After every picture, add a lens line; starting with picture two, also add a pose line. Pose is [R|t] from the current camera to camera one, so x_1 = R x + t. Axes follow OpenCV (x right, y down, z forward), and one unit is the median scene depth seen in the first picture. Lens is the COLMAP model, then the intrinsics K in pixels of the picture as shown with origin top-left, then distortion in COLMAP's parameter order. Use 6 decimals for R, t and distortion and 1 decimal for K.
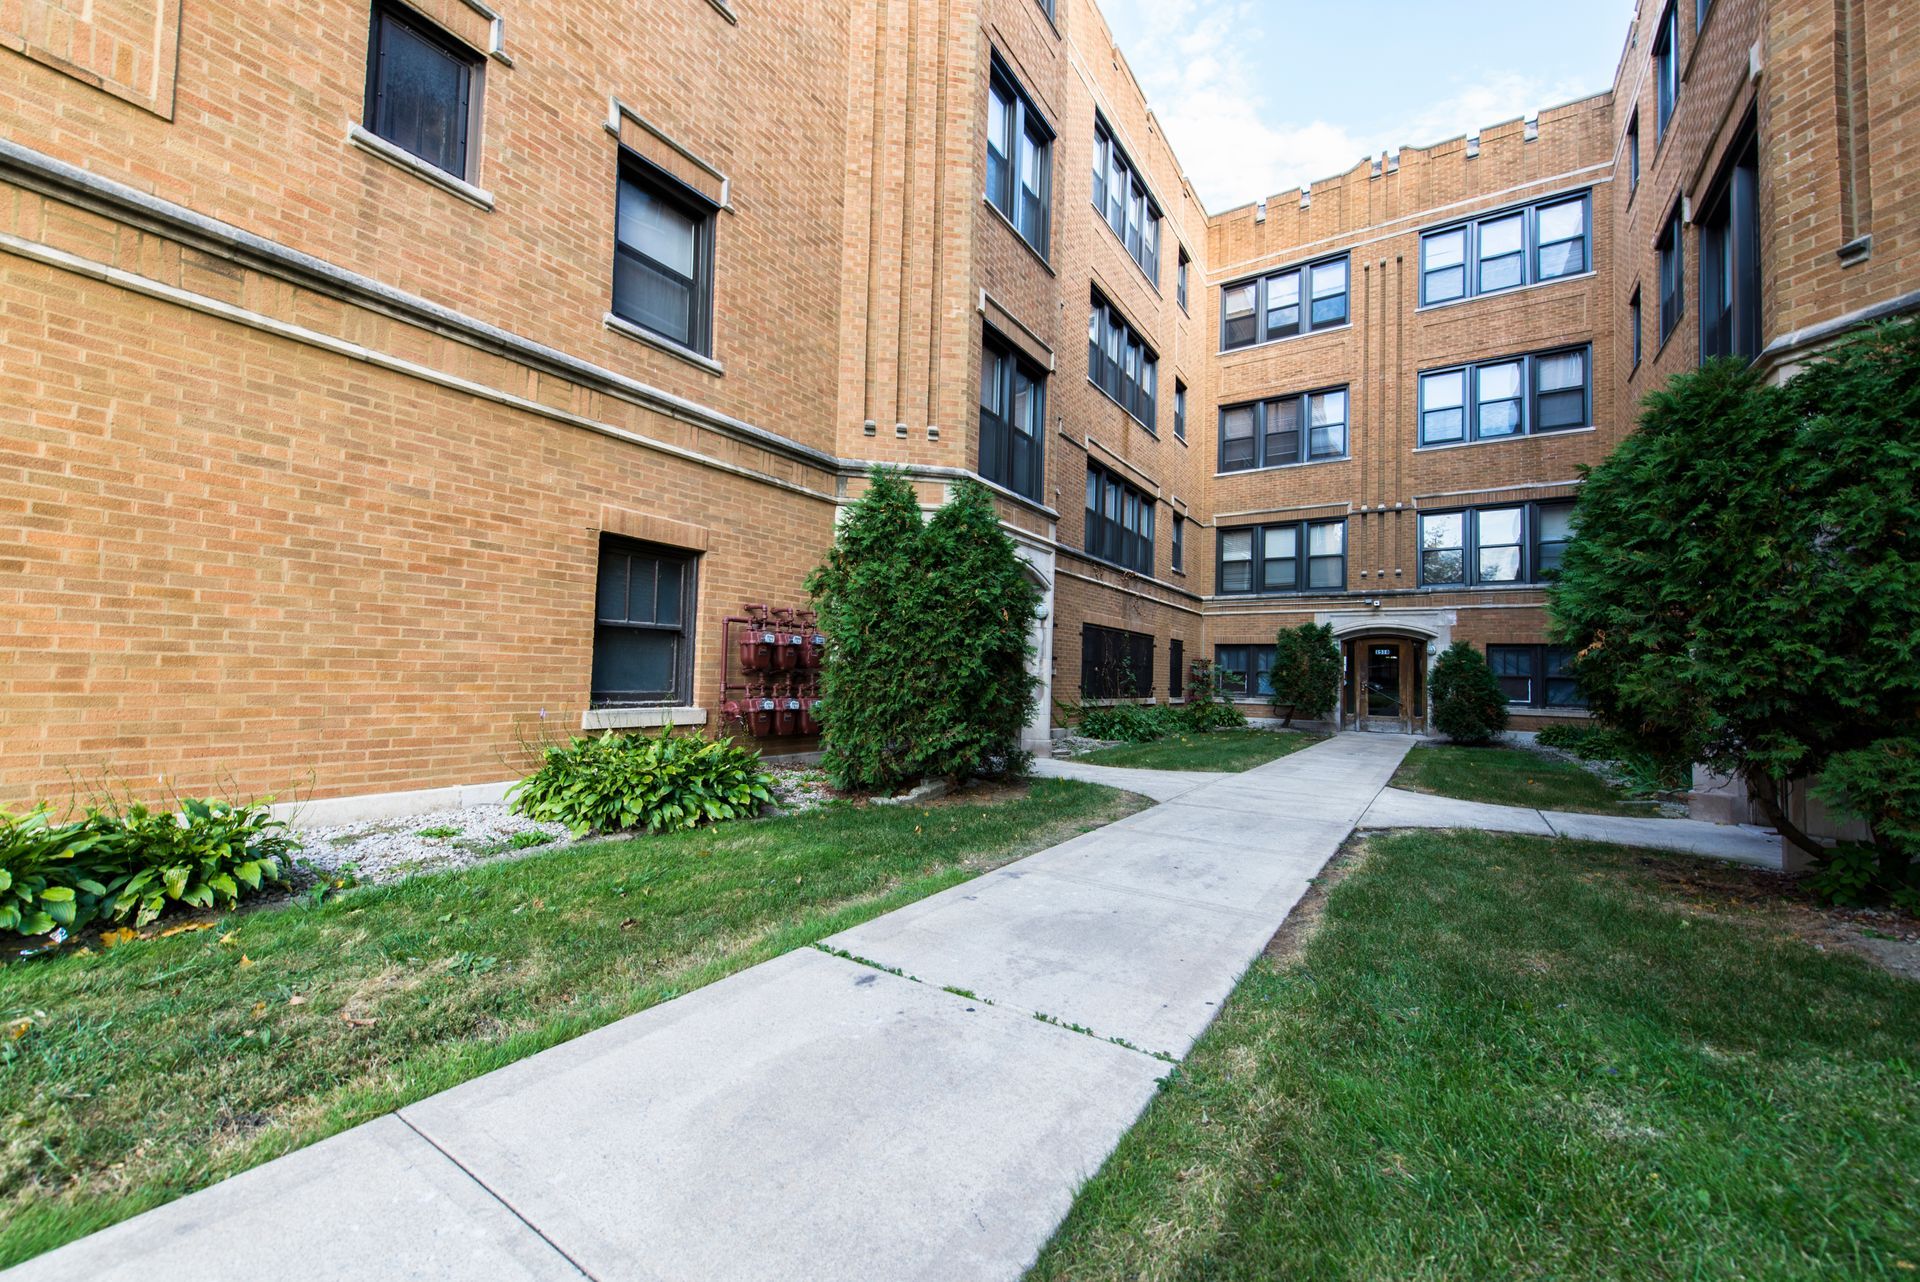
lens RADIAL K [[750.8, 0, 958.2], [0, 750.8, 642.7], [0, 0, 1]] dist [0.016646, -0.004054]
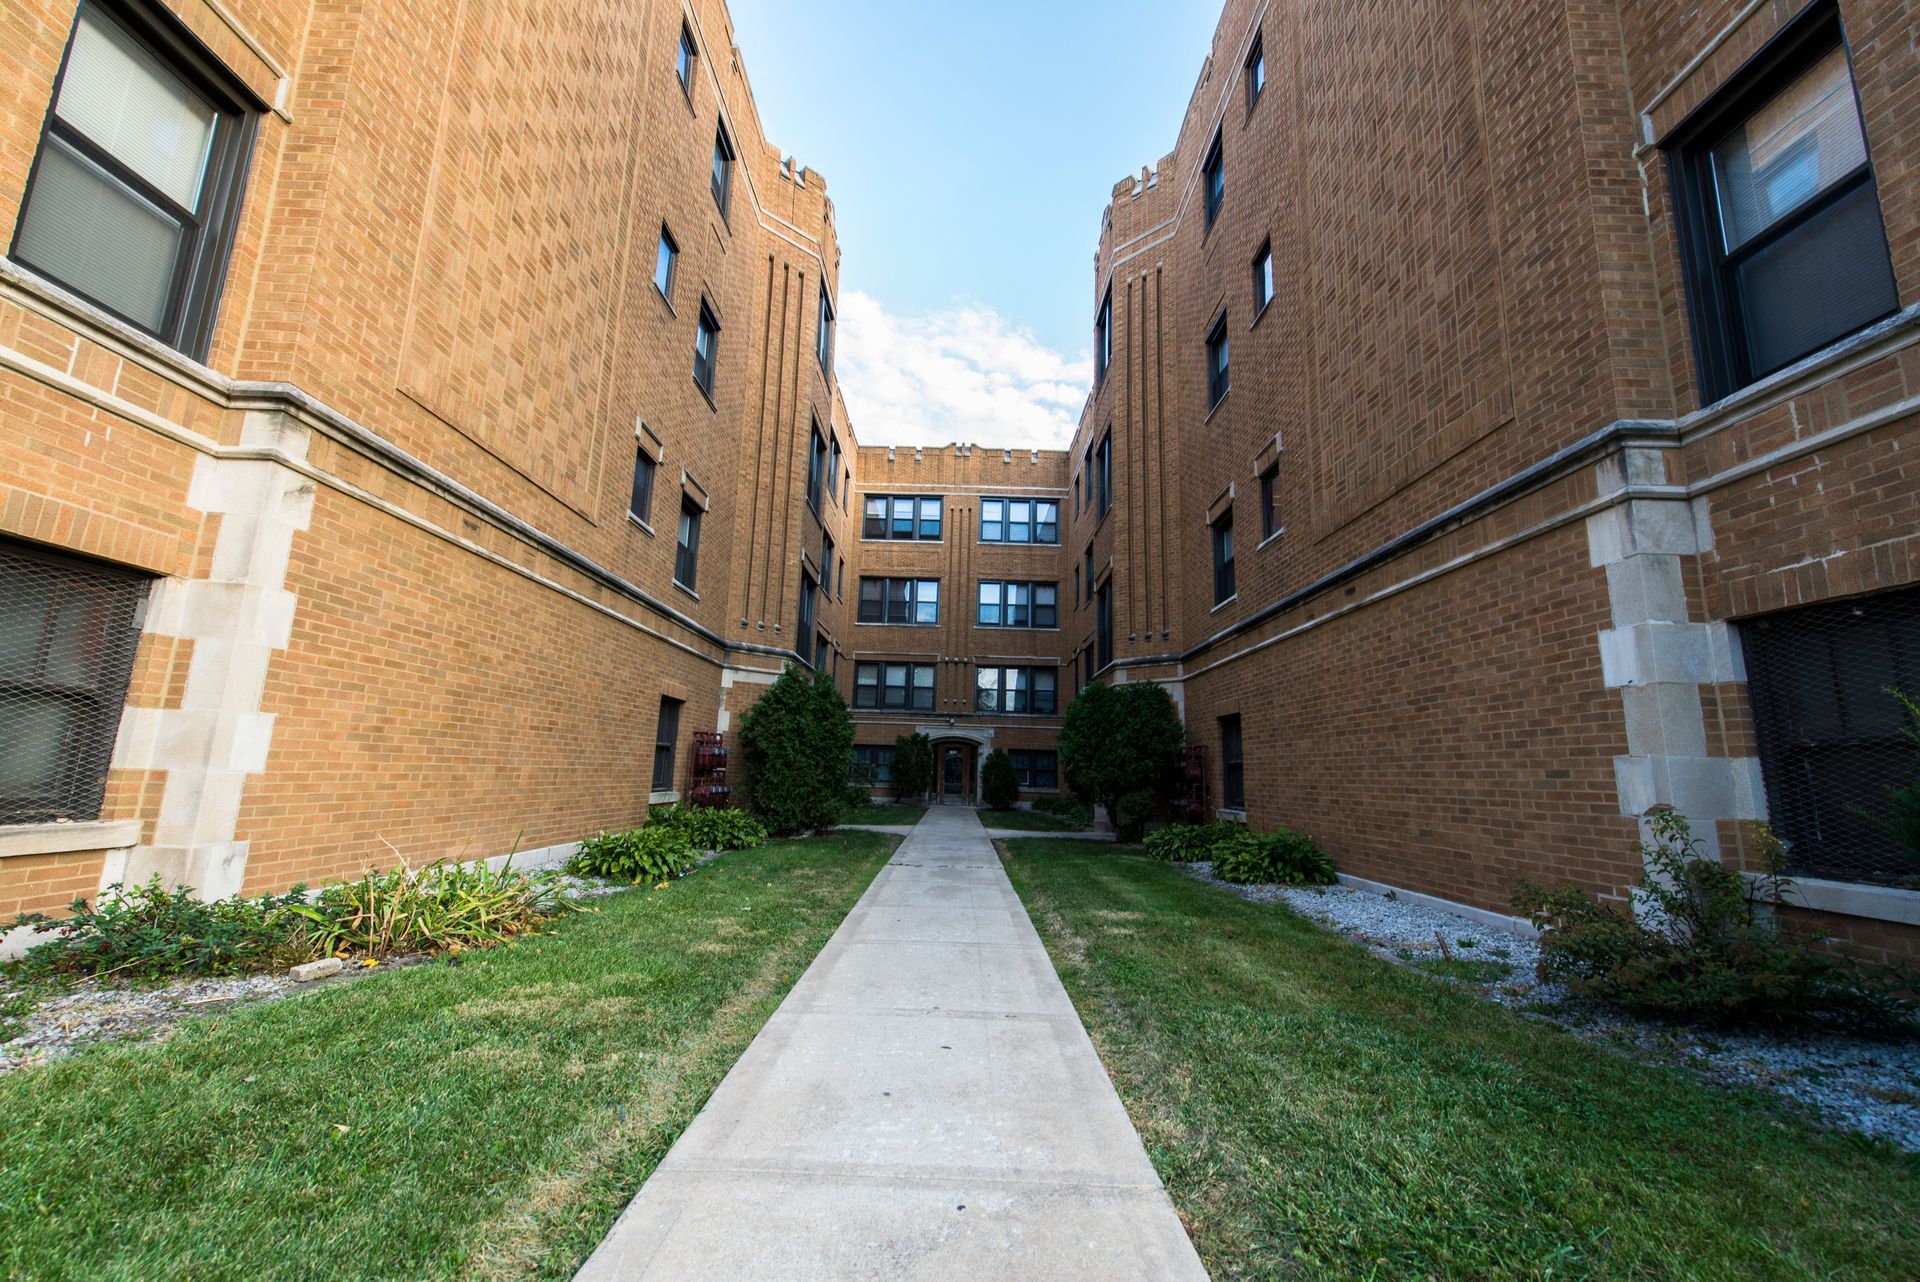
lens RADIAL K [[750.8, 0, 958.2], [0, 750.8, 642.7], [0, 0, 1]] dist [0.016646, -0.004054]
pose [[0.833645, 0.094309, 0.544189, -0.297157], [-0.033467, 0.992128, -0.120670, -0.025631], [-0.551285, 0.082384, 0.830239, -0.312732]]
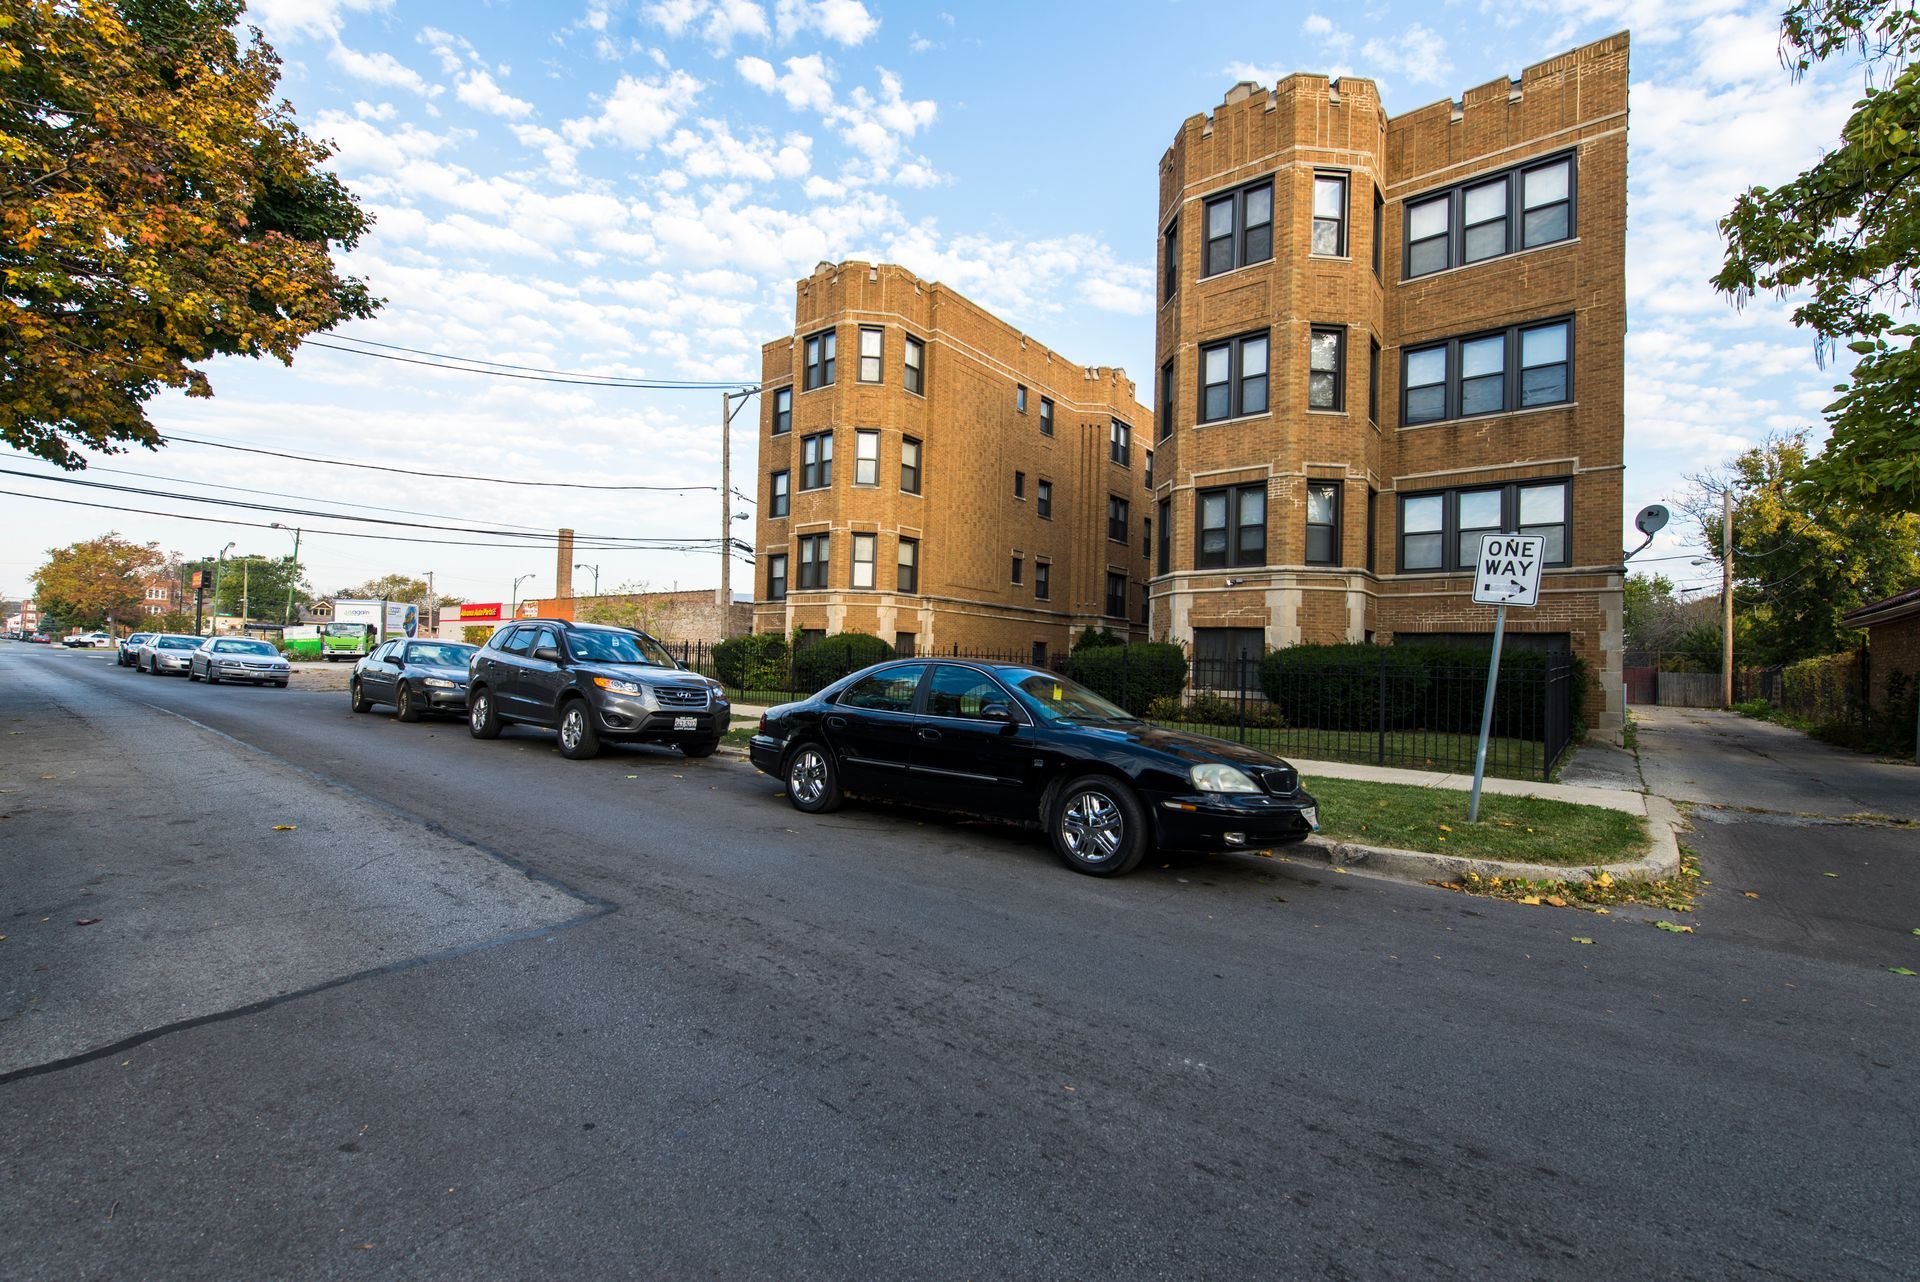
lens RADIAL K [[814.8, 0, 954.7], [0, 814.8, 642.8], [0, 0, 1]] dist [0.012453, -0.000568]
pose [[0.995313, -0.000157, -0.096703, -0.160605], [0.001809, 0.999854, 0.016992, -0.077163], [0.096686, -0.017087, 0.995168, -1.482903]]
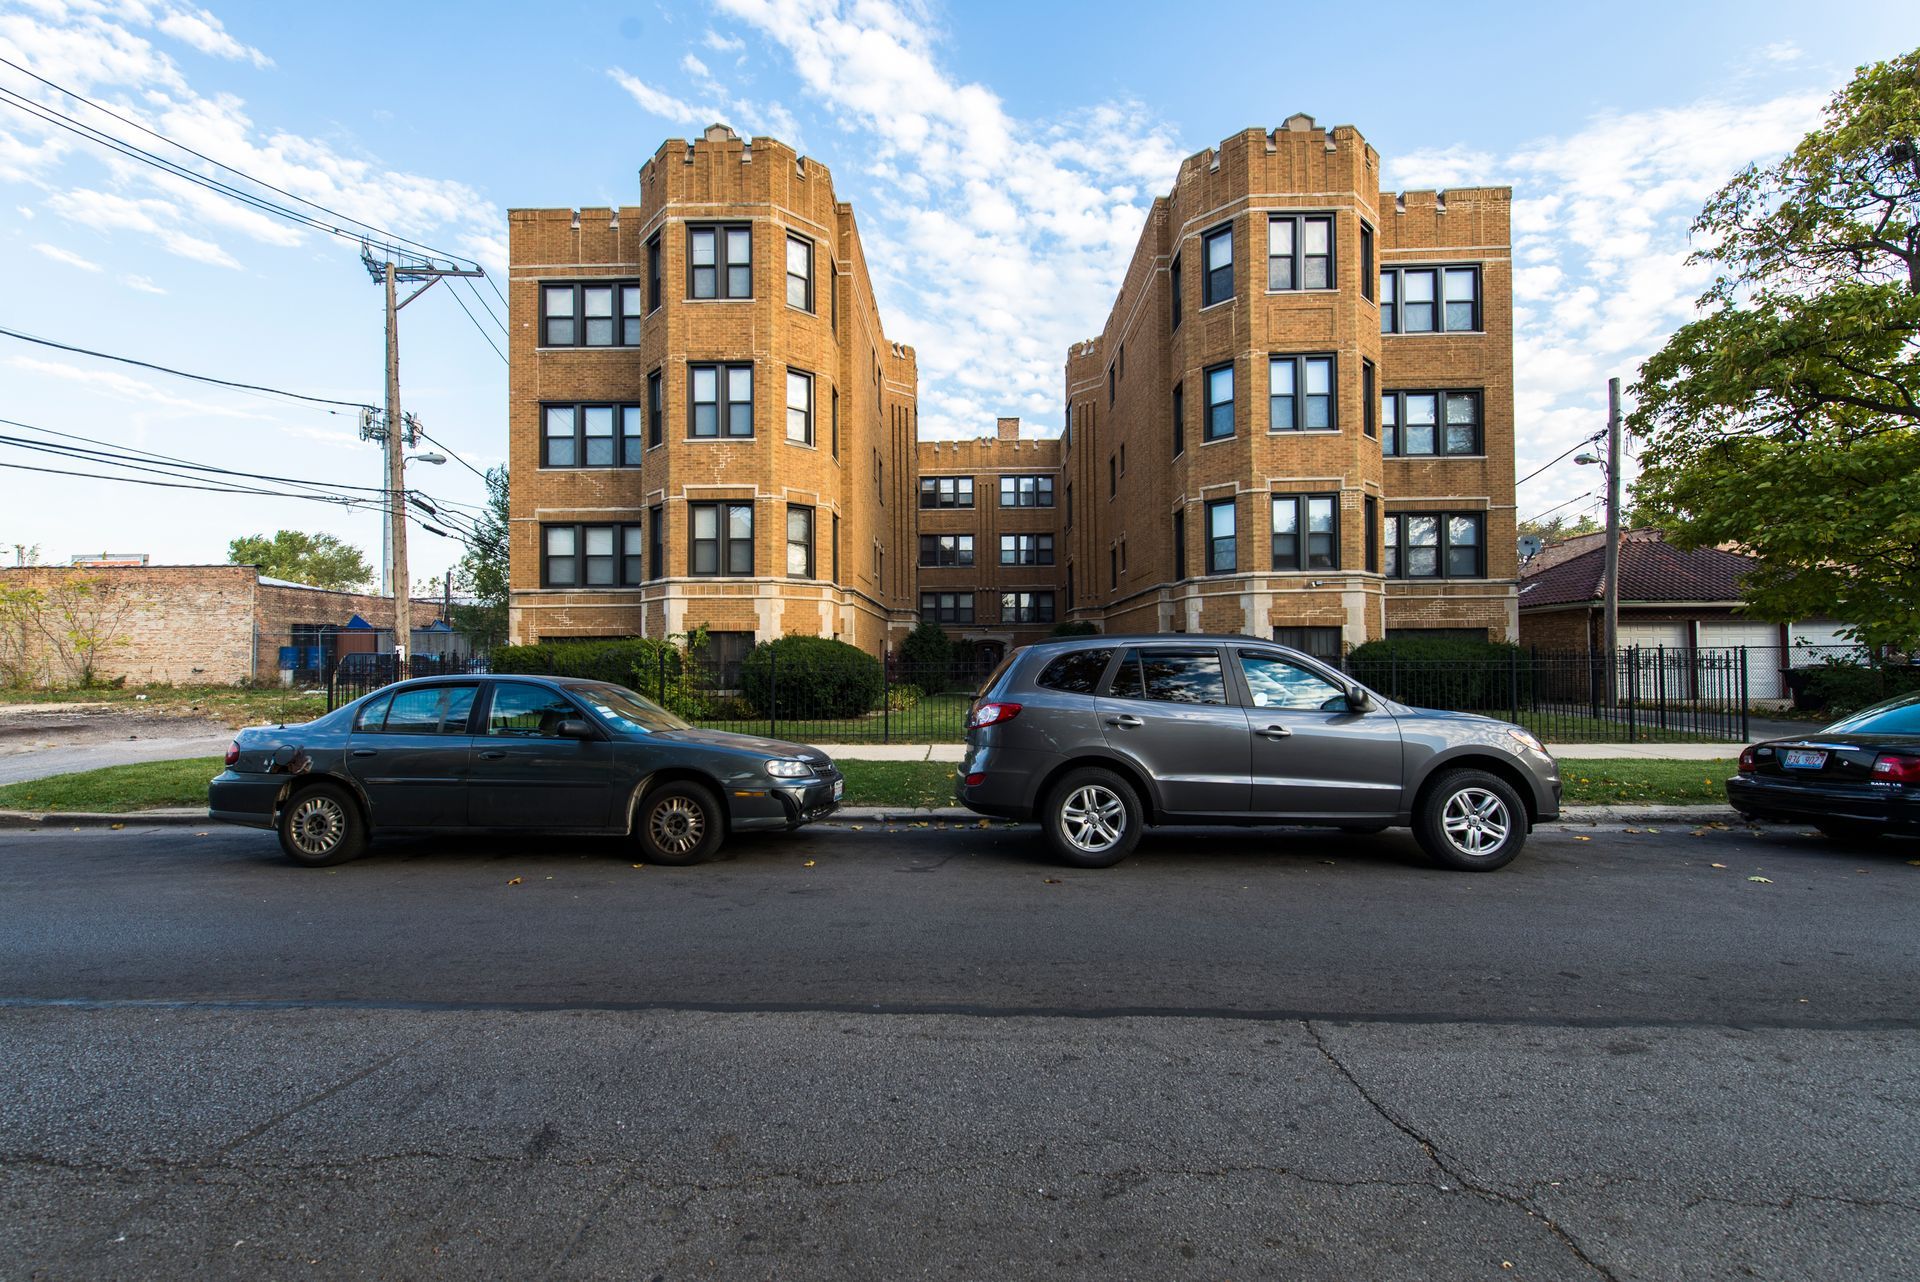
lens RADIAL K [[798.1, 0, 960.0], [0, 798.1, 641.0], [0, 0, 1]] dist [0.019325, 0.000122]
pose [[0.841924, -0.021945, 0.539149, -0.882667], [0.006363, 0.999507, 0.030746, -0.094423], [-0.539558, -0.022455, 0.841649, -1.089033]]
